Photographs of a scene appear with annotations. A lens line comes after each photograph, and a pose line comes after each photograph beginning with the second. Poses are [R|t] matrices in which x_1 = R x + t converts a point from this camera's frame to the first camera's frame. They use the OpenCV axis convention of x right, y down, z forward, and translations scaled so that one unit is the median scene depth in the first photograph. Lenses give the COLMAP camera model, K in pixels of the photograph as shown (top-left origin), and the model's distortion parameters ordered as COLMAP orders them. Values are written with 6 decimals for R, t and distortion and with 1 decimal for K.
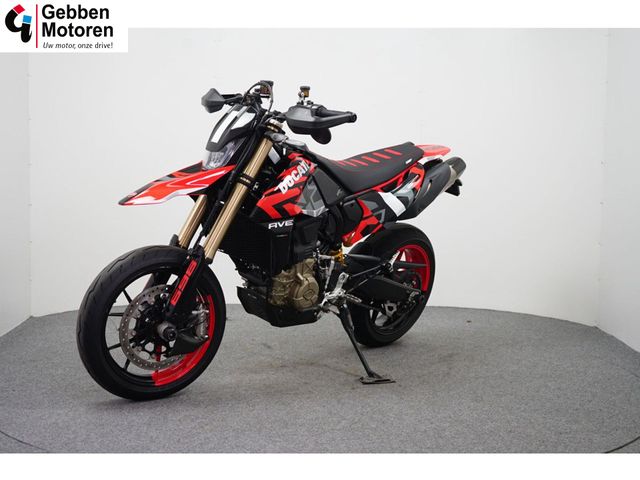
lens RADIAL K [[1030.8, 0, 320.0], [0, 1030.8, 240.0], [0, 0, 1]] dist [0.027549, 0.062688]
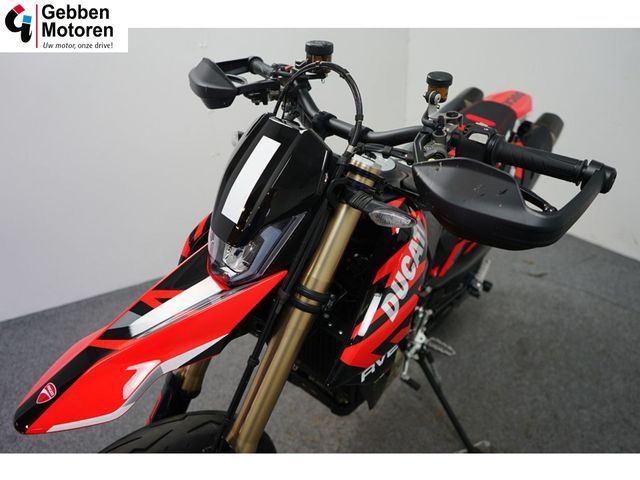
lens RADIAL K [[522.9, 0, 320.0], [0, 522.9, 240.0], [0, 0, 1]] dist [0.001321, 0.003010]
pose [[0.994913, -0.080838, 0.060112, -0.070815], [0.057431, 0.945399, 0.320816, -0.140277], [-0.082764, -0.315732, 0.945232, 0.706378]]
